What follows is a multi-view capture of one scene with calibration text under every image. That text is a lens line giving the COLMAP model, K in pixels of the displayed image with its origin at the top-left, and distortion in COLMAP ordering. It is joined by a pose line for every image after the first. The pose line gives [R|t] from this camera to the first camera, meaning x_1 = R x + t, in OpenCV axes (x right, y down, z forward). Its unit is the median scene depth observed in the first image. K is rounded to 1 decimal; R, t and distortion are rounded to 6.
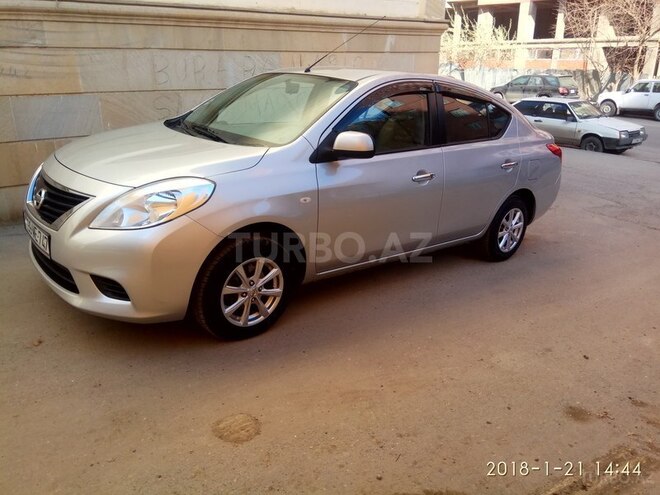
lens RADIAL K [[516.9, 0, 325.2], [0, 516.9, 248.1], [0, 0, 1]] dist [0.061415, -0.082464]
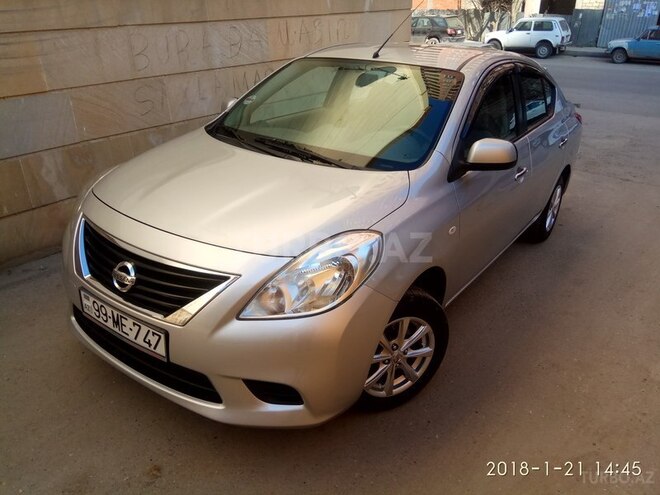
lens RADIAL K [[521.6, 0, 330.0], [0, 521.6, 247.5], [0, 0, 1]] dist [0.009938, -0.008787]
pose [[0.968265, -0.127164, 0.215154, -0.250948], [0.105641, 0.988436, 0.108782, -0.108331], [-0.226499, -0.082600, 0.970503, 0.148119]]
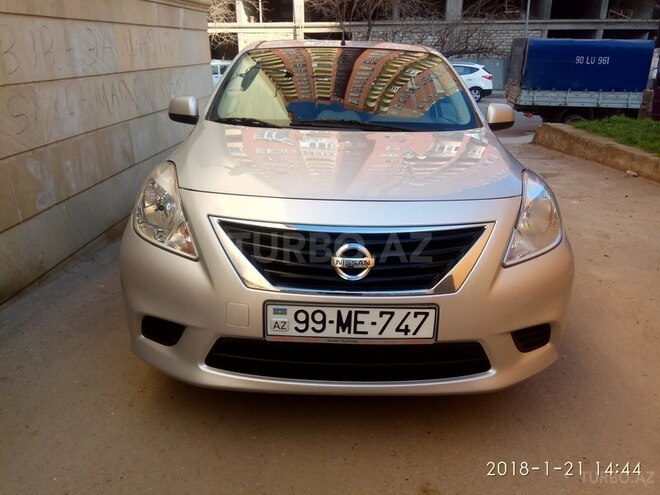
lens RADIAL K [[516.9, 0, 325.2], [0, 516.9, 248.1], [0, 0, 1]] dist [0.061415, -0.082464]
pose [[0.647247, -0.280583, 0.708763, -0.579518], [0.264572, 0.954681, 0.136328, -0.117392], [-0.714894, 0.099280, 0.692149, 0.371970]]
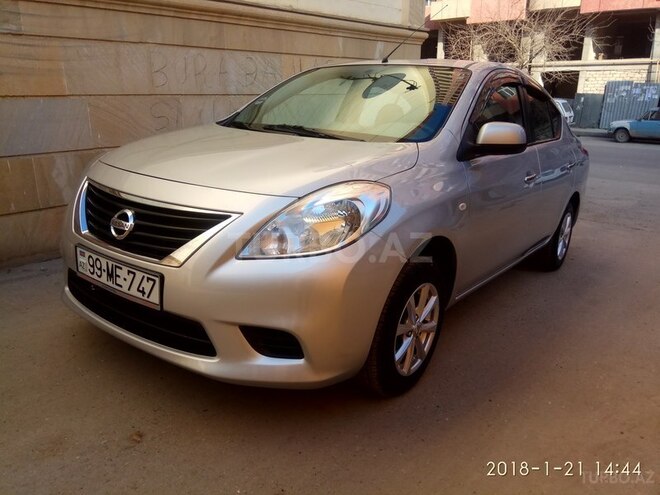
lens RADIAL K [[515.6, 0, 327.8], [0, 515.6, 250.1], [0, 0, 1]] dist [0.055970, -0.065082]
pose [[0.974995, -0.068395, 0.211441, -0.255022], [0.077748, 0.996314, -0.036233, -0.008449], [-0.208184, 0.051767, 0.976719, 0.164027]]
